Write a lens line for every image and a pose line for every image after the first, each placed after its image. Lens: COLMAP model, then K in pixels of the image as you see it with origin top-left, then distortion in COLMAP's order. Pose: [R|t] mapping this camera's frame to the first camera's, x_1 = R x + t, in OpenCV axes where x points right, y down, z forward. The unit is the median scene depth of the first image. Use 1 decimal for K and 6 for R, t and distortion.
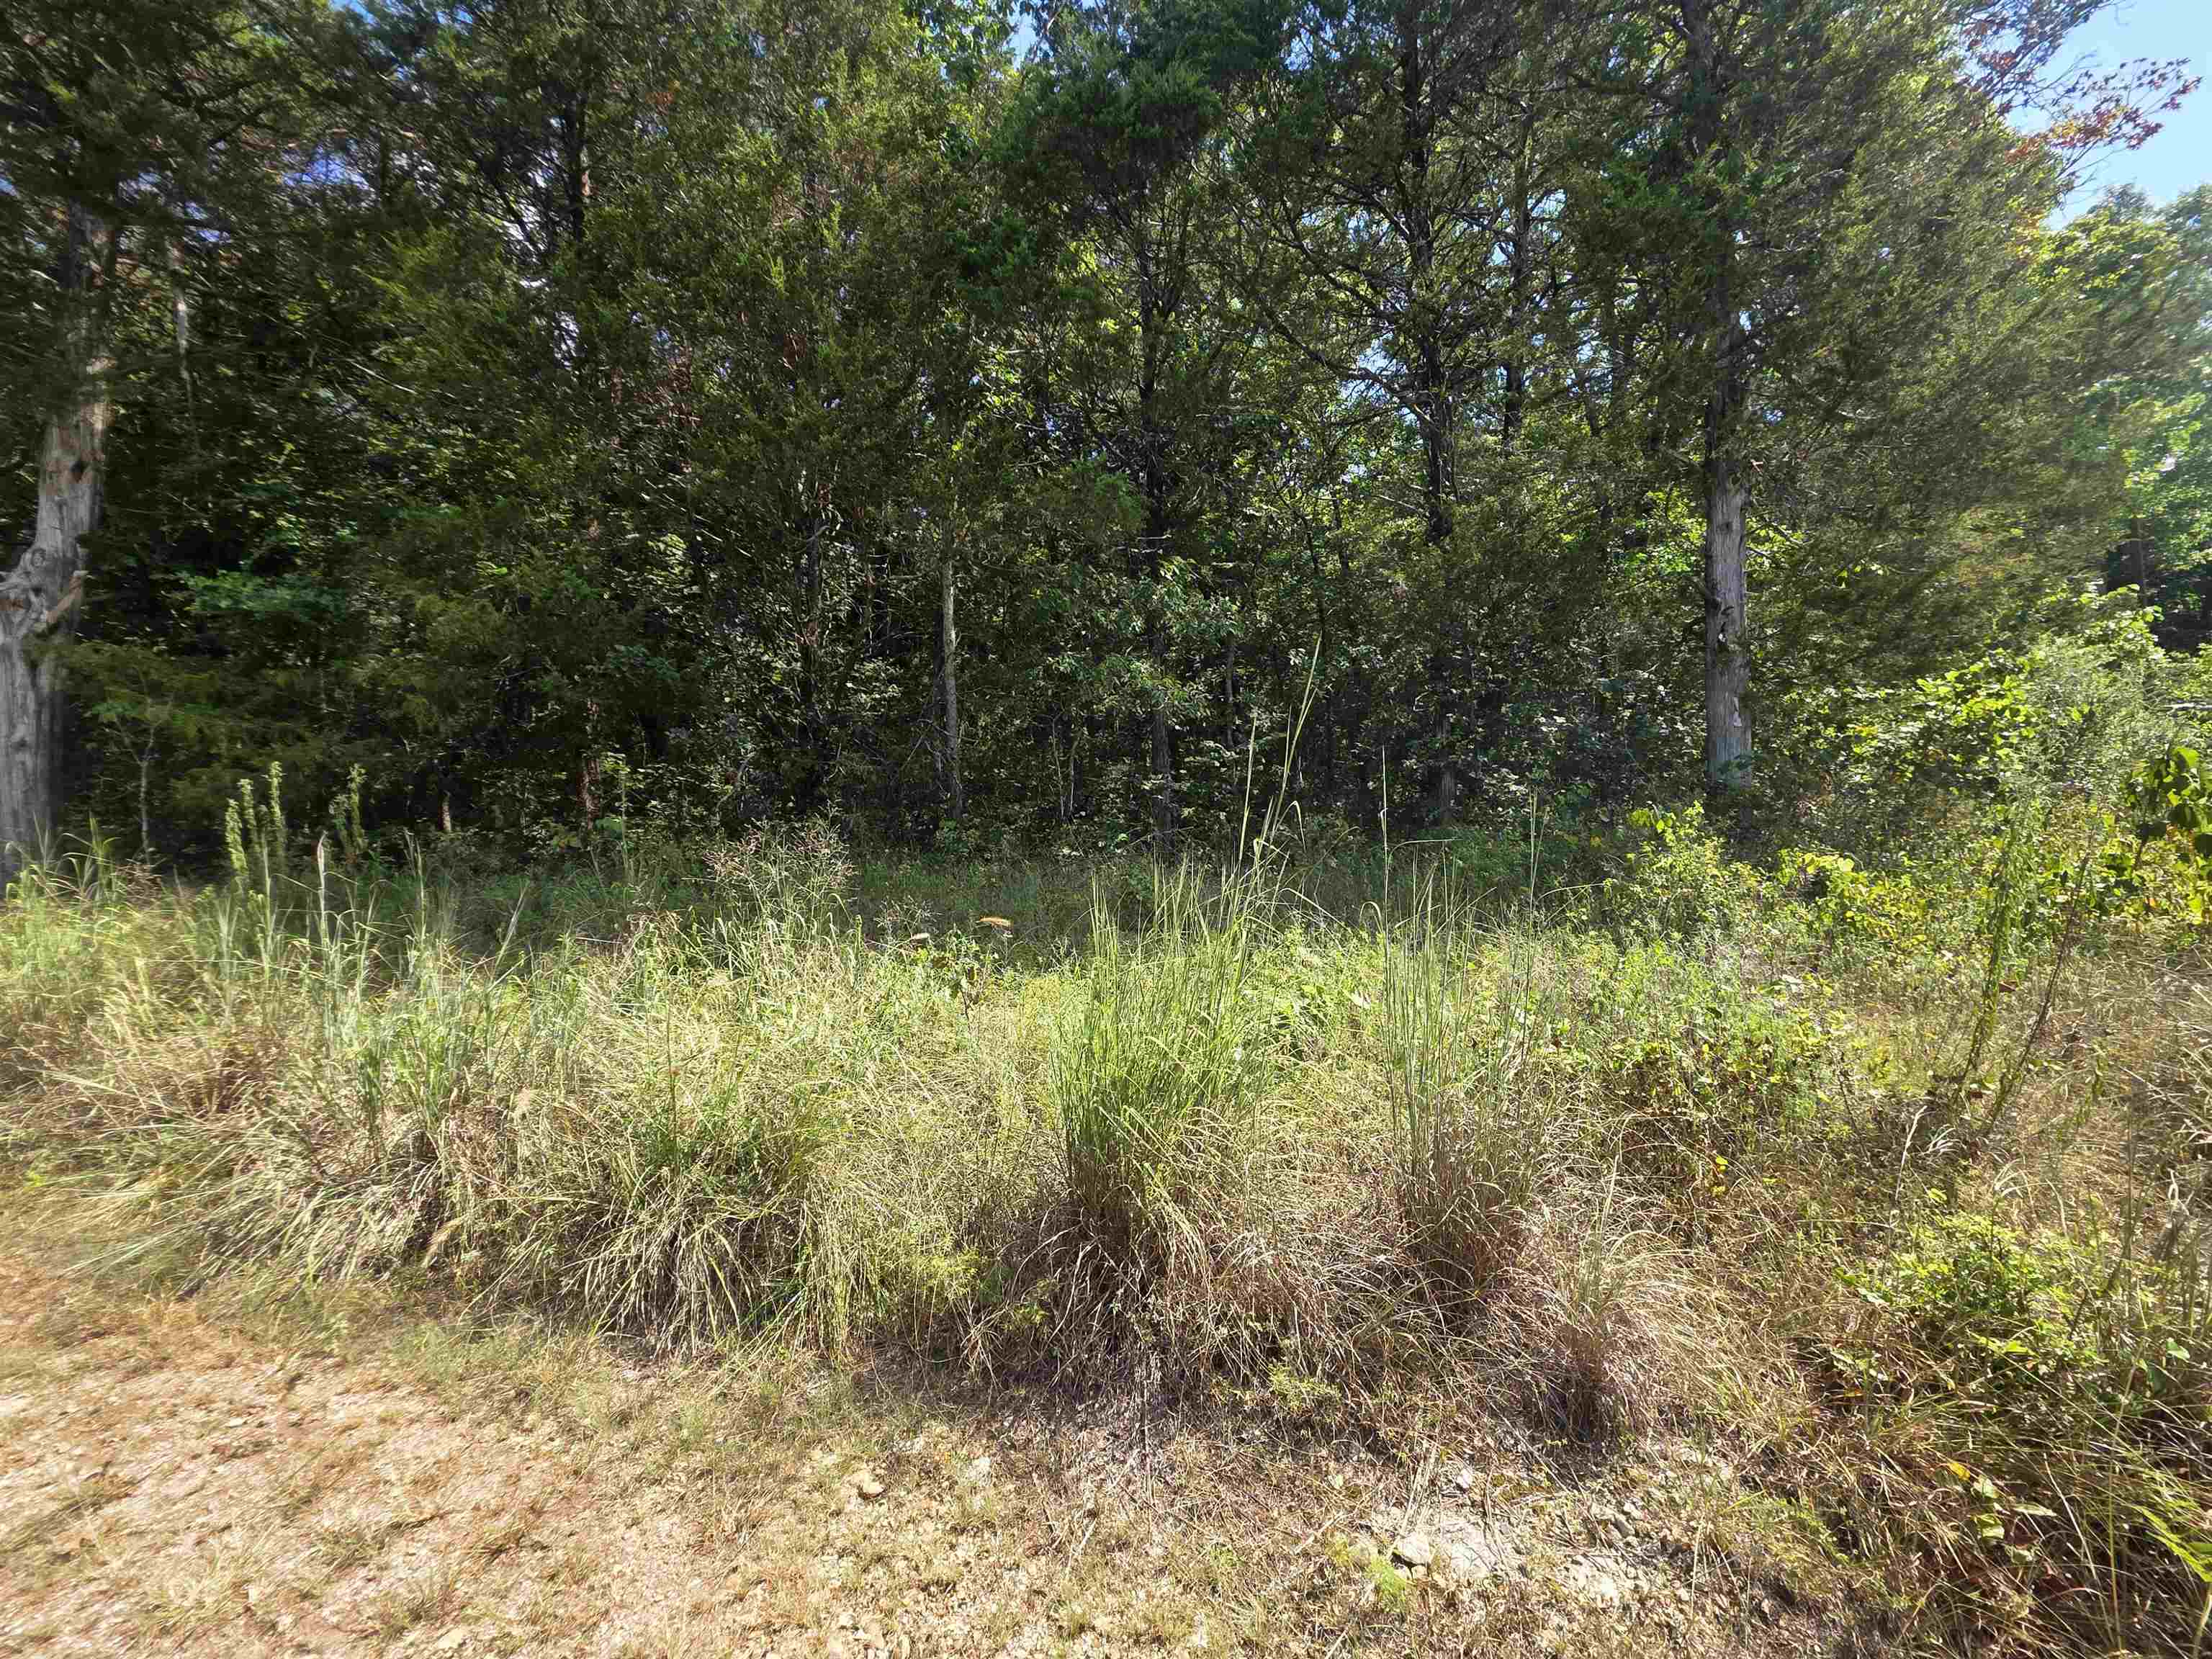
lens RADIAL K [[878.1, 0, 1109.7], [0, 878.1, 832.8], [0, 0, 1]] dist [0.002275, -0.000324]
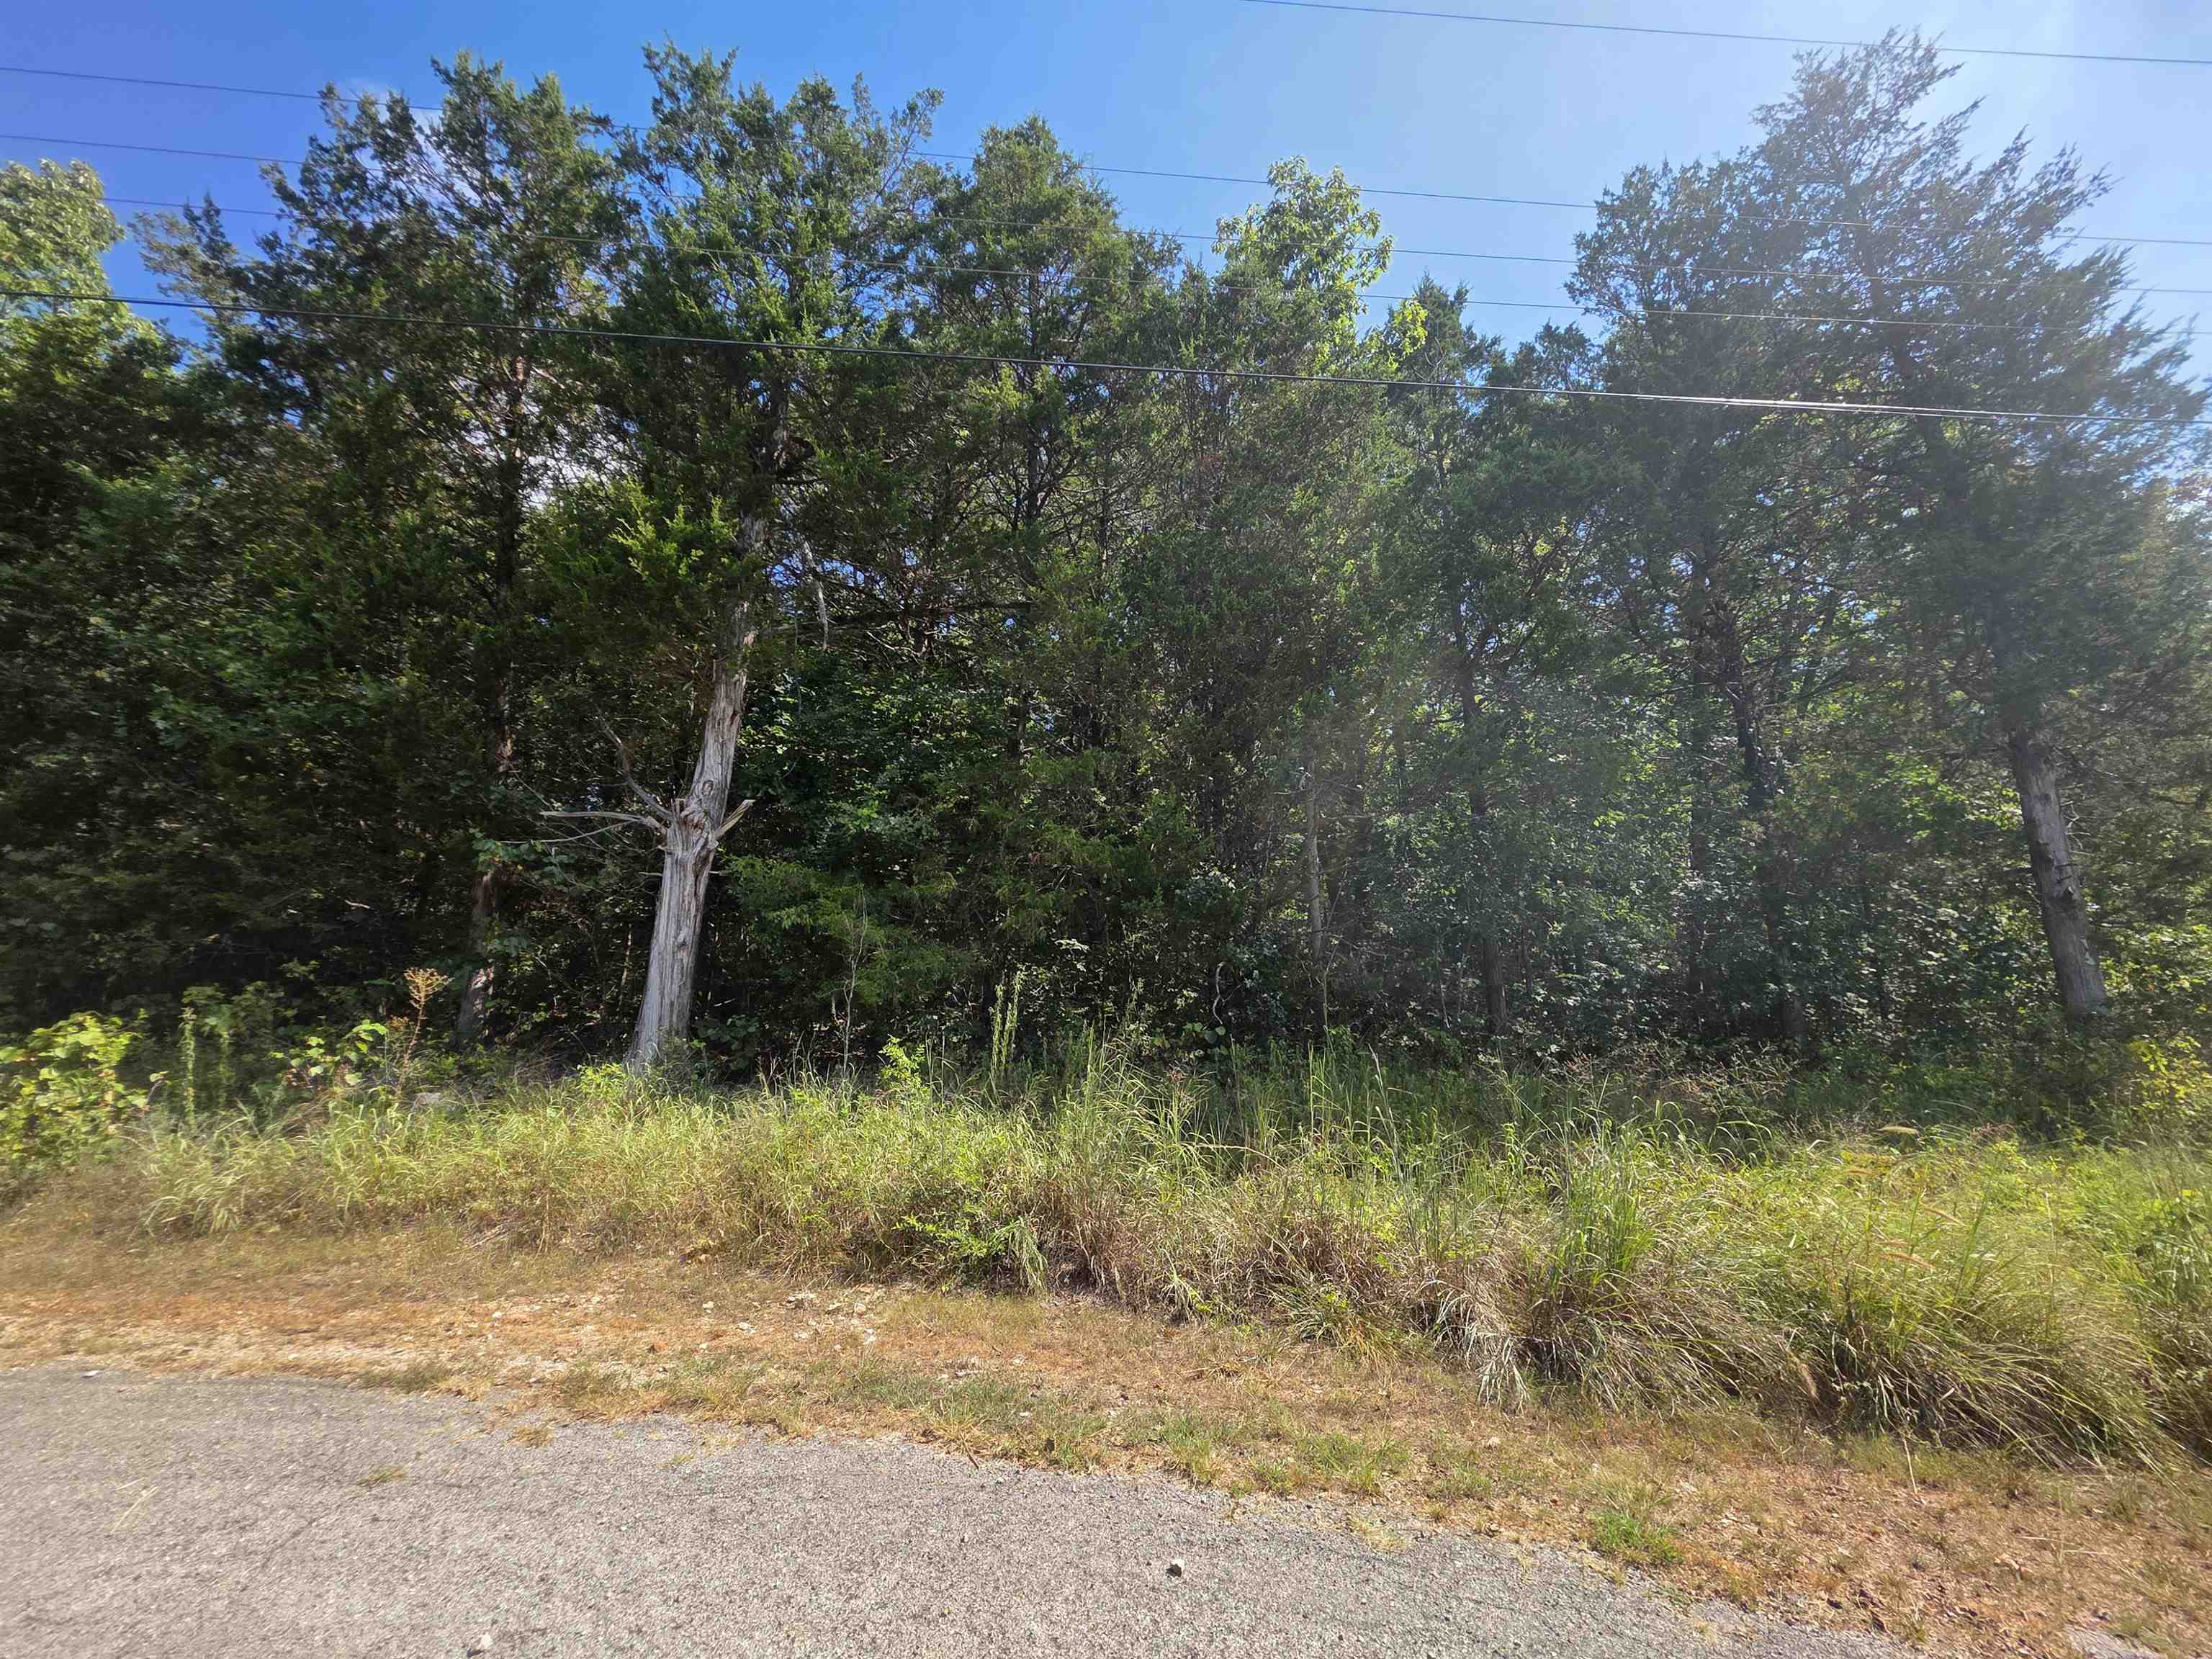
lens RADIAL K [[878.1, 0, 1113.8], [0, 878.1, 831.6], [0, 0, 1]] dist [0.002275, -0.000324]
pose [[0.999450, 0.029284, 0.015551, -1.171091], [-0.025266, 0.976352, -0.214704, -0.018524], [-0.021471, 0.214193, 0.976555, -0.288742]]
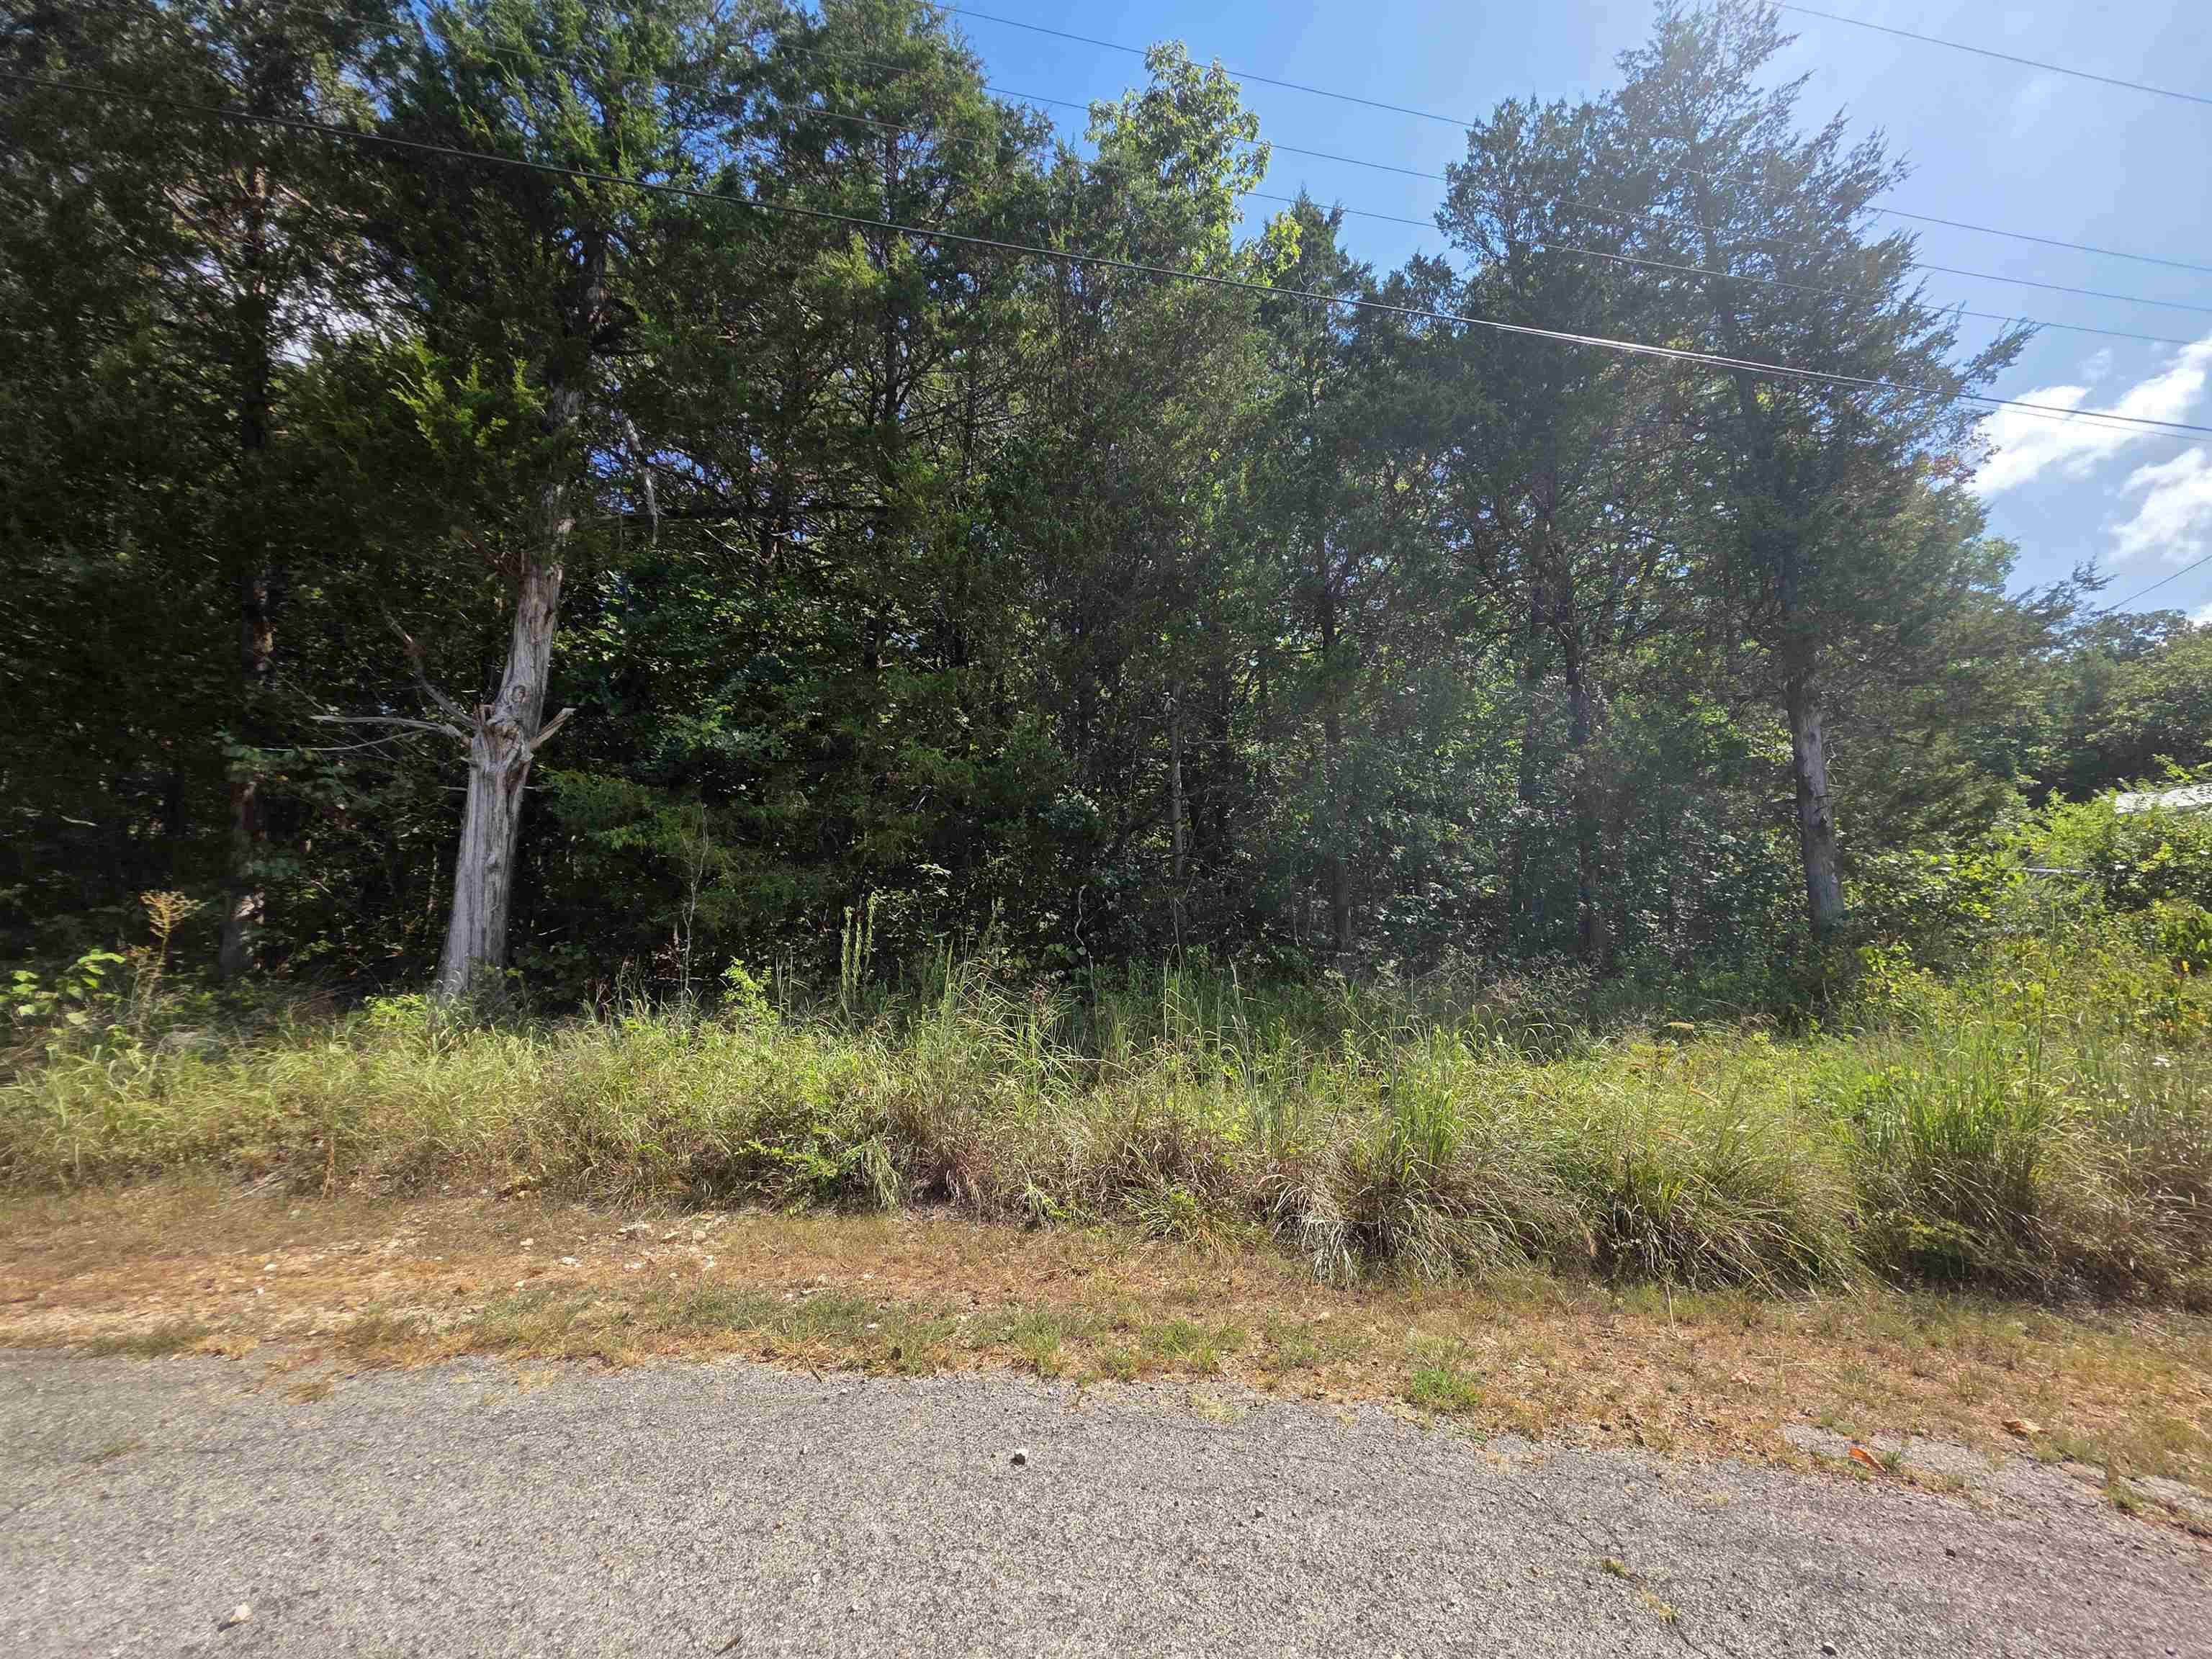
lens RADIAL K [[878.1, 0, 1112.8], [0, 878.1, 832.2], [0, 0, 1]] dist [0.002275, -0.000324]
pose [[0.985703, 0.032599, 0.165309, -1.156497], [-0.009647, 0.990415, -0.137787, -0.004031], [-0.168216, 0.134222, 0.976569, -0.261444]]
